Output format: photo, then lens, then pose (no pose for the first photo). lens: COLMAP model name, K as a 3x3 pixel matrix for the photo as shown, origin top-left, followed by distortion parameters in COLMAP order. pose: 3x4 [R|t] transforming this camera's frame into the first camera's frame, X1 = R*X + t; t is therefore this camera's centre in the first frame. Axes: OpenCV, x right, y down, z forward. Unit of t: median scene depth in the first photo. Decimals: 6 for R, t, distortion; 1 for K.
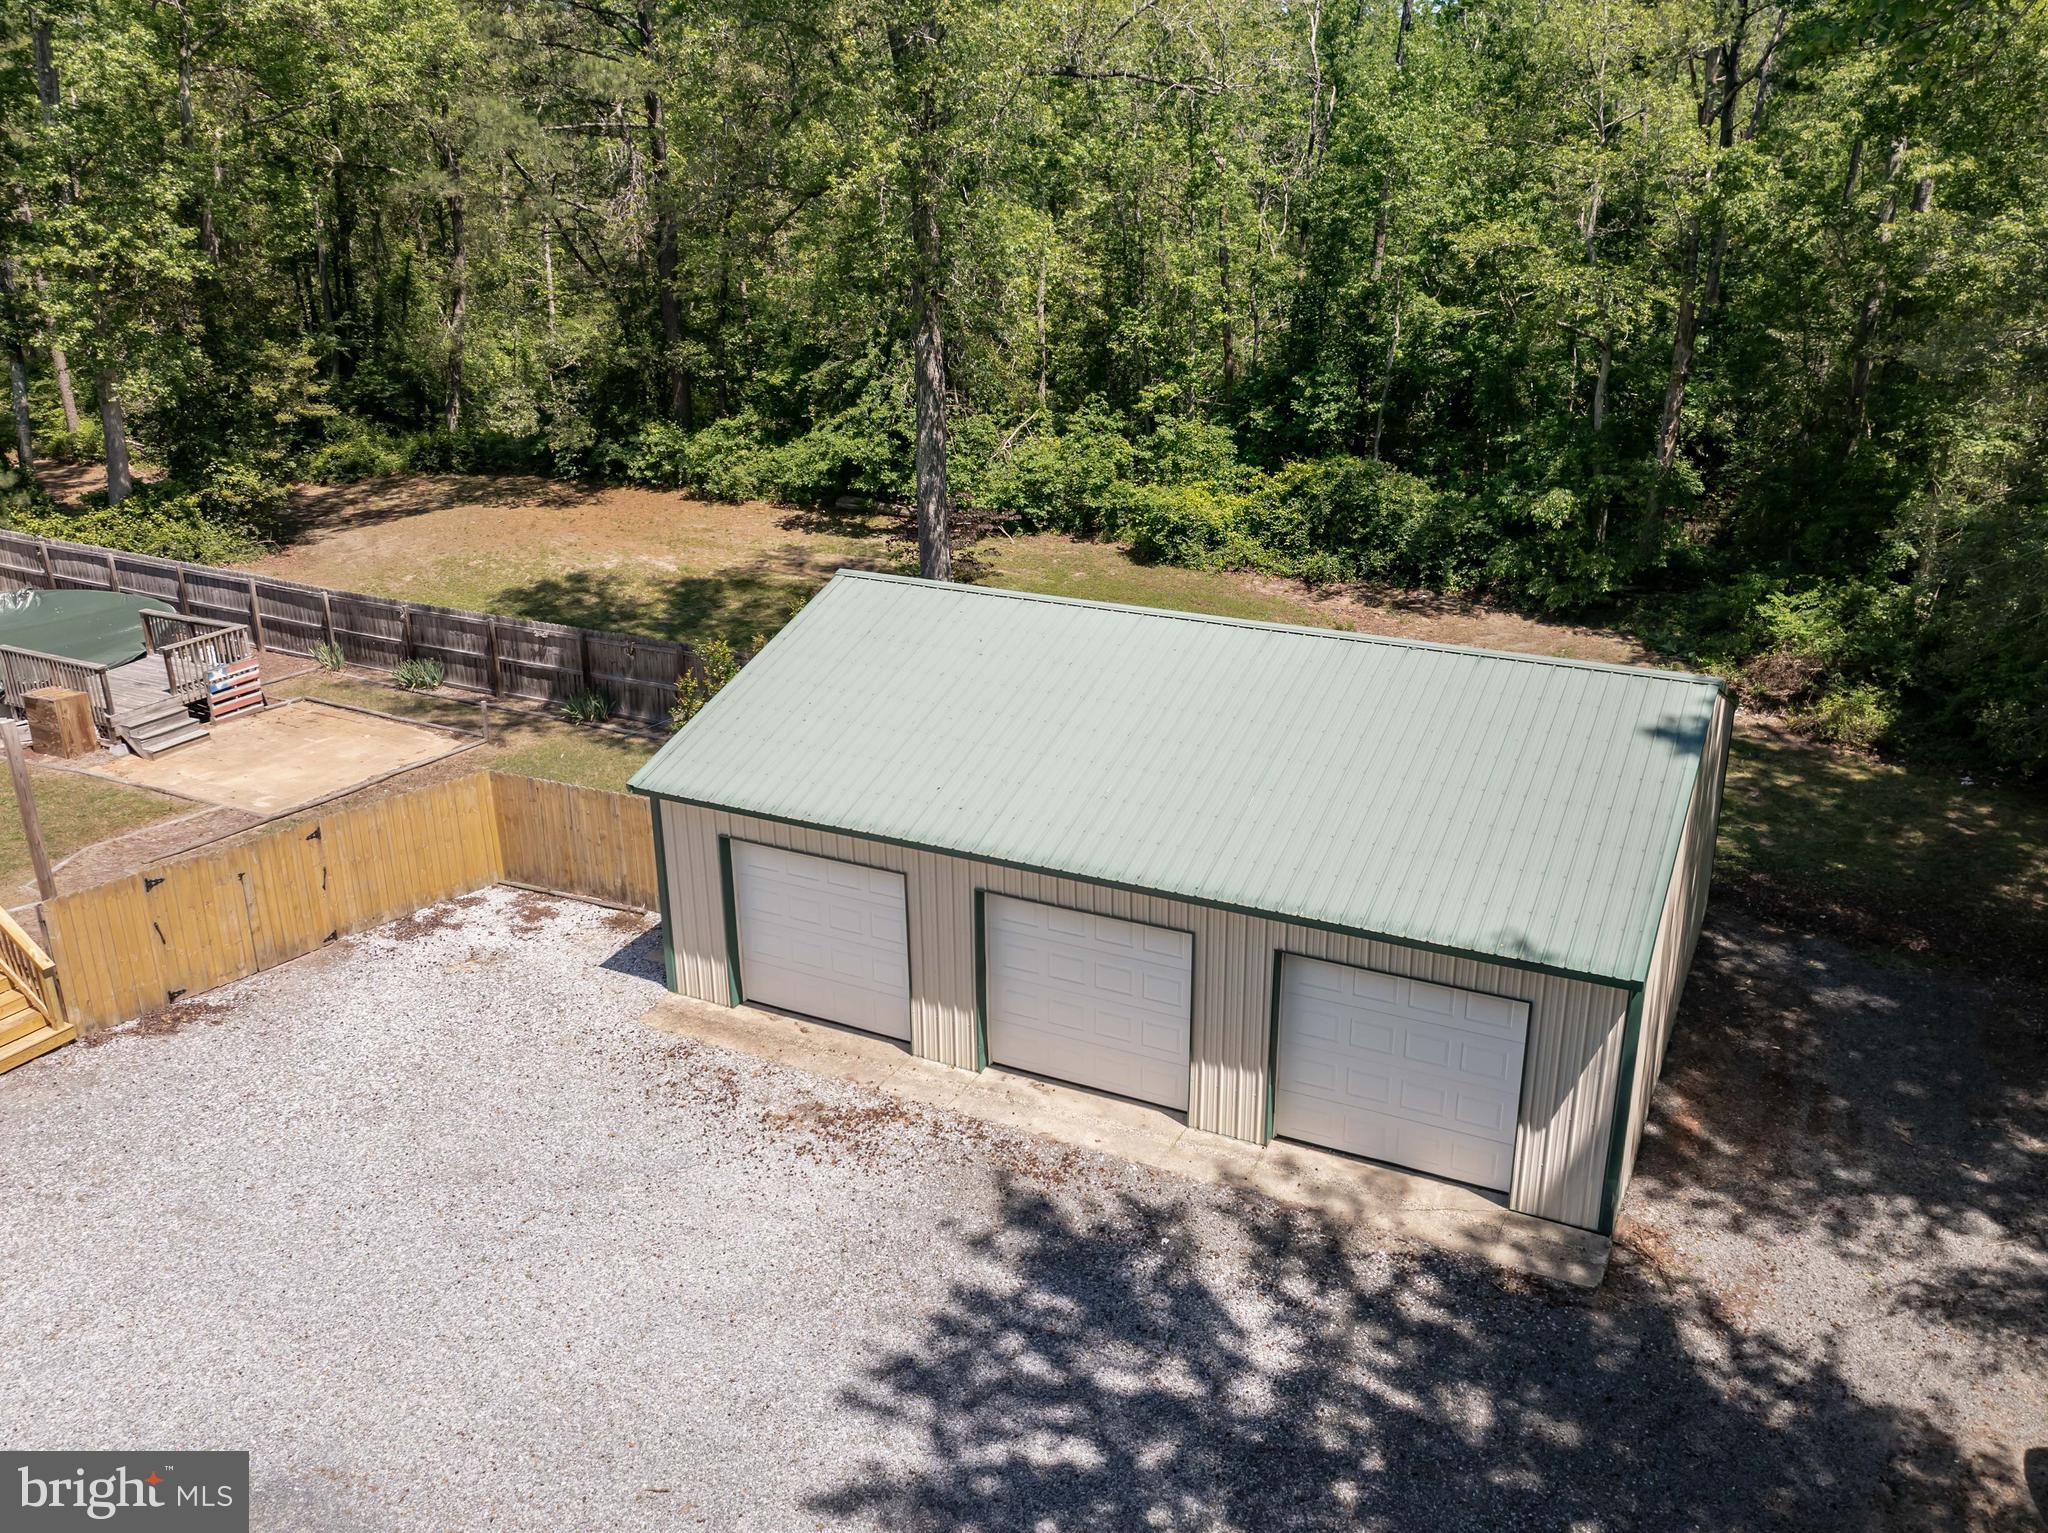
lens RADIAL K [[1629.7, 0, 1081.5], [0, 1629.7, 783.1], [0, 0, 1]] dist [-0.019694, -0.007714]
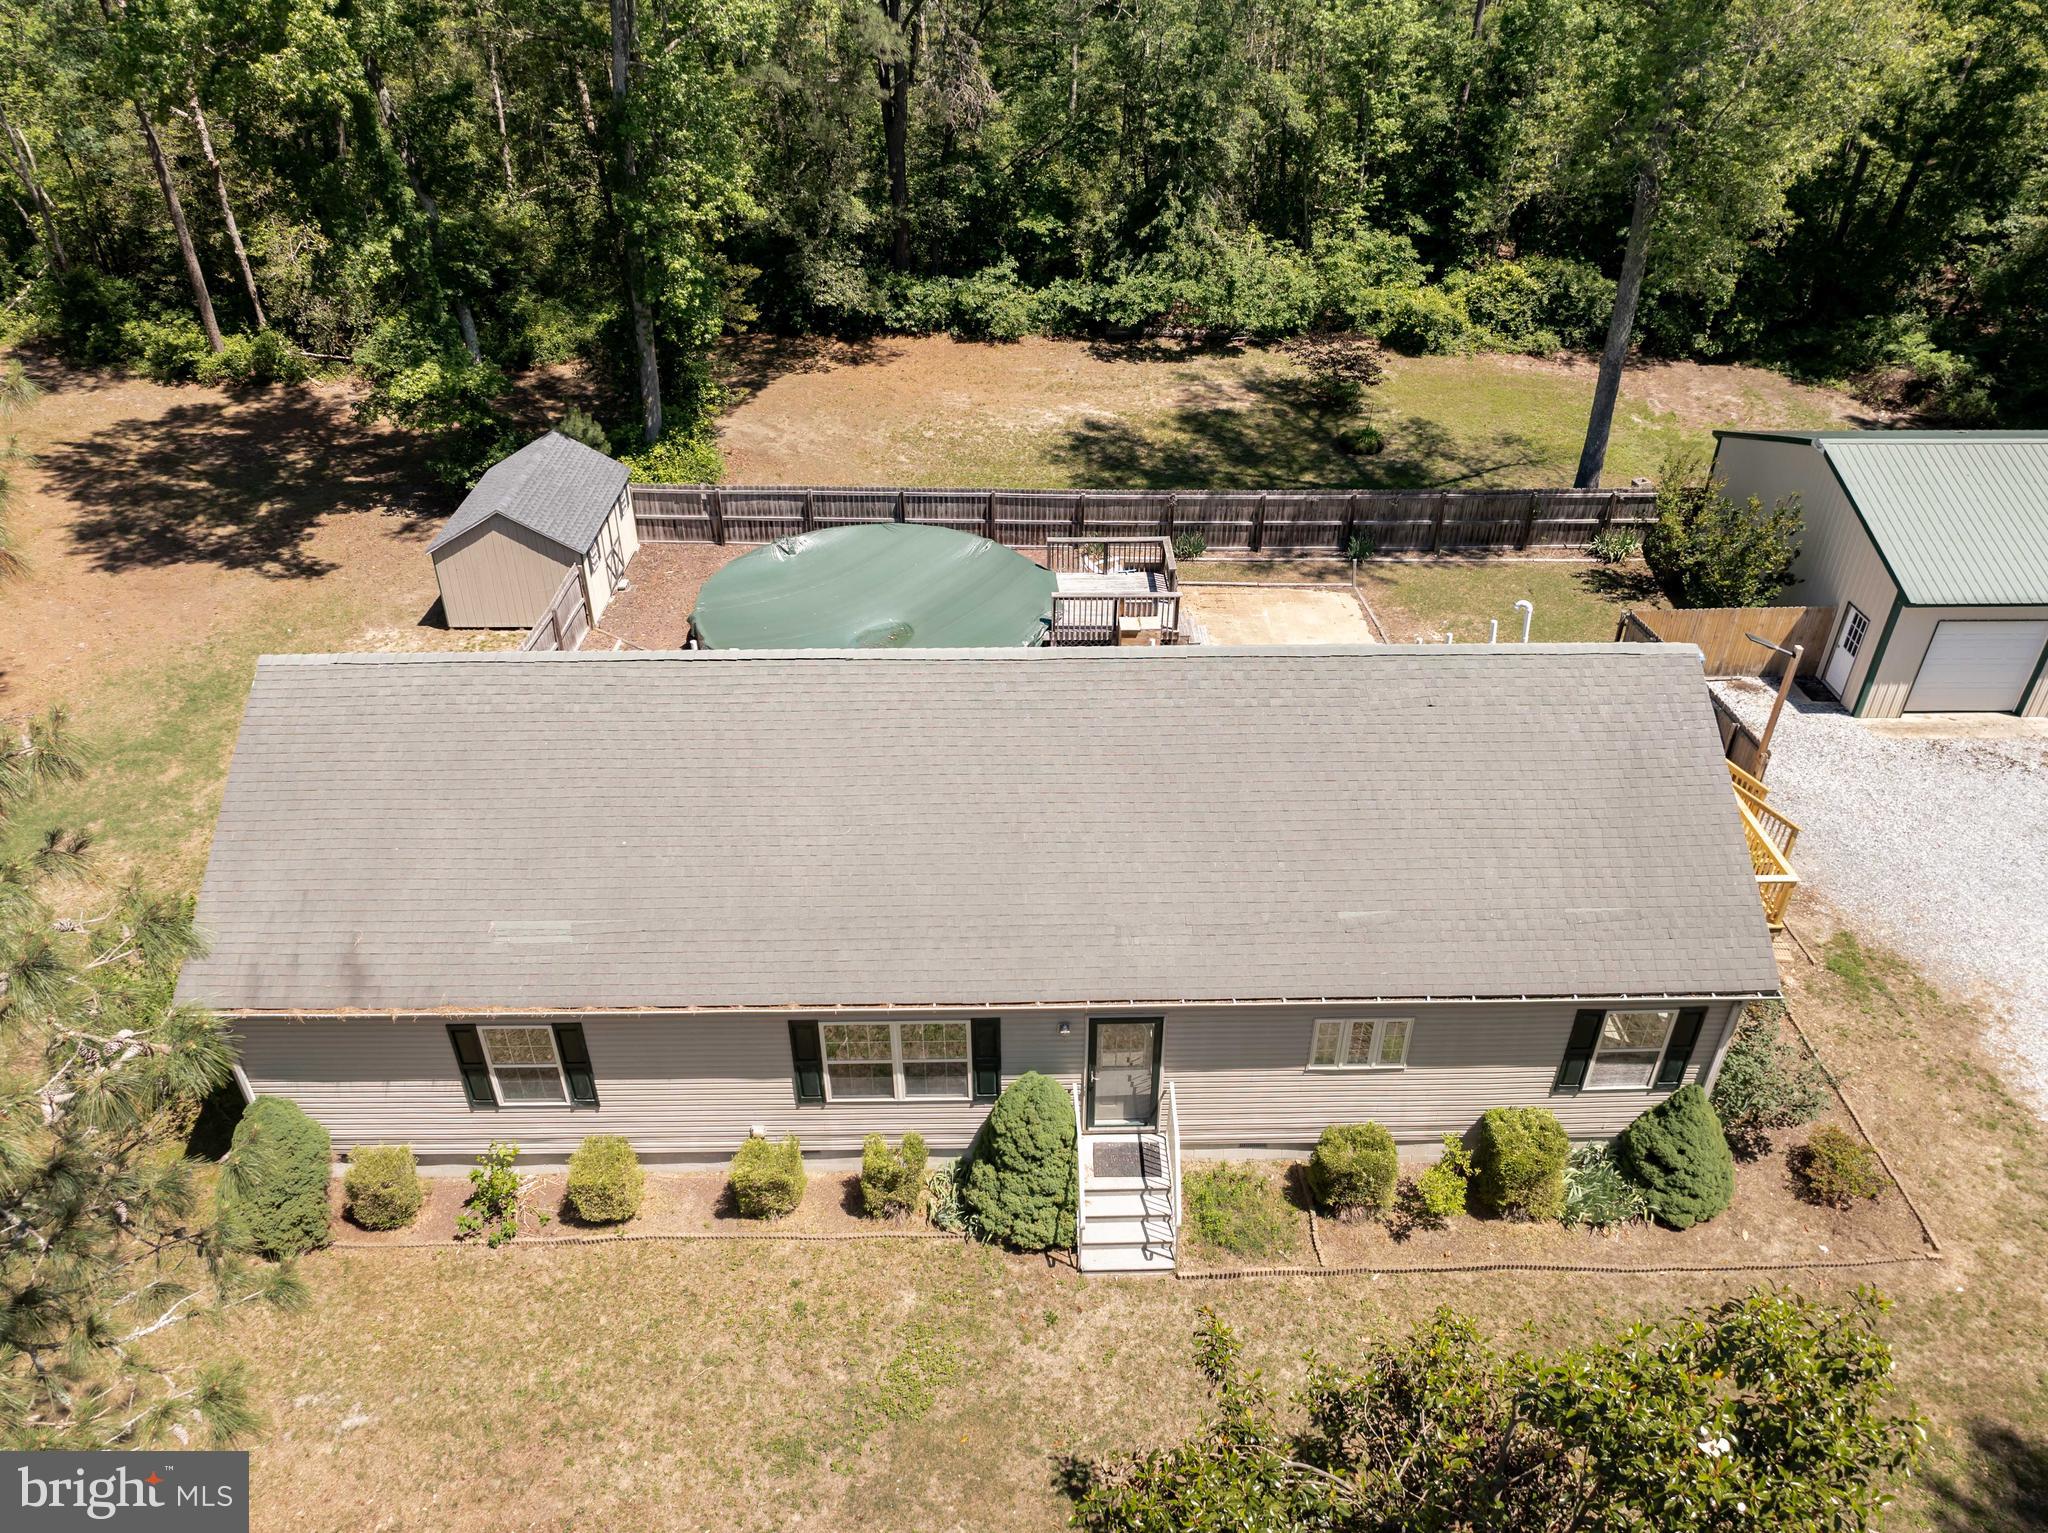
lens RADIAL K [[1441.2, 0, 1036.9], [0, 1441.2, 768.5], [0, 0, 1]] dist [-0.034085, 0.021746]
pose [[0.896709, -0.249289, 0.365742, -0.818104], [0.161065, 0.953440, 0.254971, -0.174848], [-0.412275, -0.169727, 0.895110, 0.014849]]
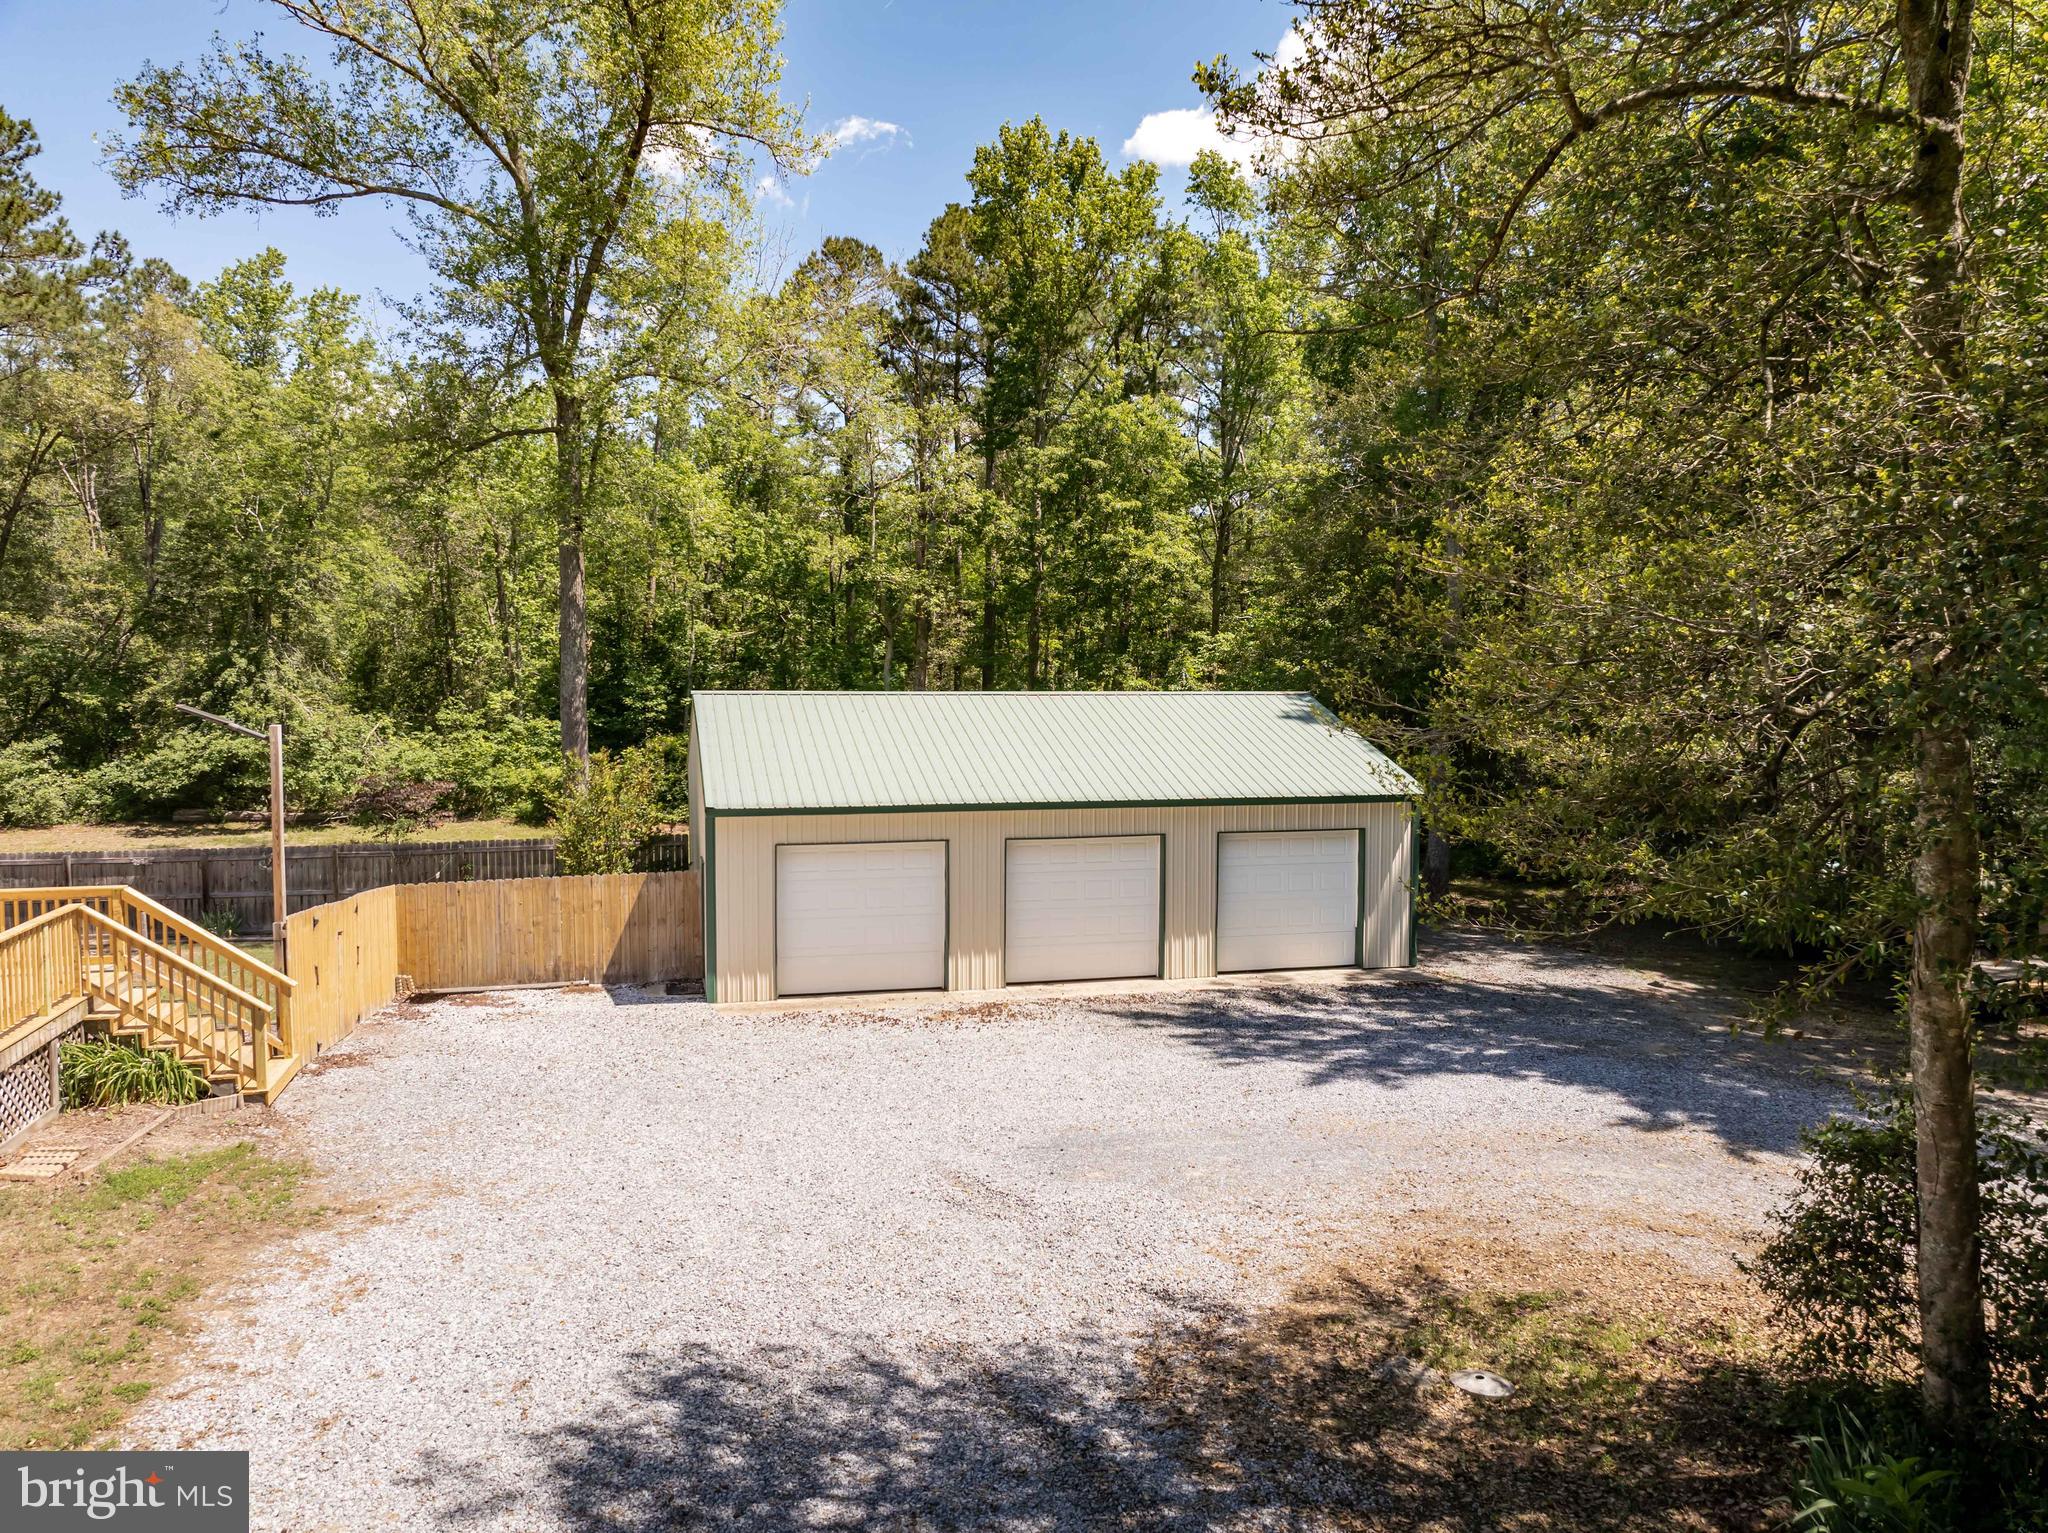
lens RADIAL K [[1441.2, 0, 1029.4], [0, 1441.2, 771.2], [0, 0, 1]] dist [-0.034085, 0.021746]
pose [[0.760842, -0.049170, 0.647071, -0.388662], [0.229067, 0.953287, -0.196904, 0.115606], [-0.607163, 0.298036, 0.736565, 0.034688]]
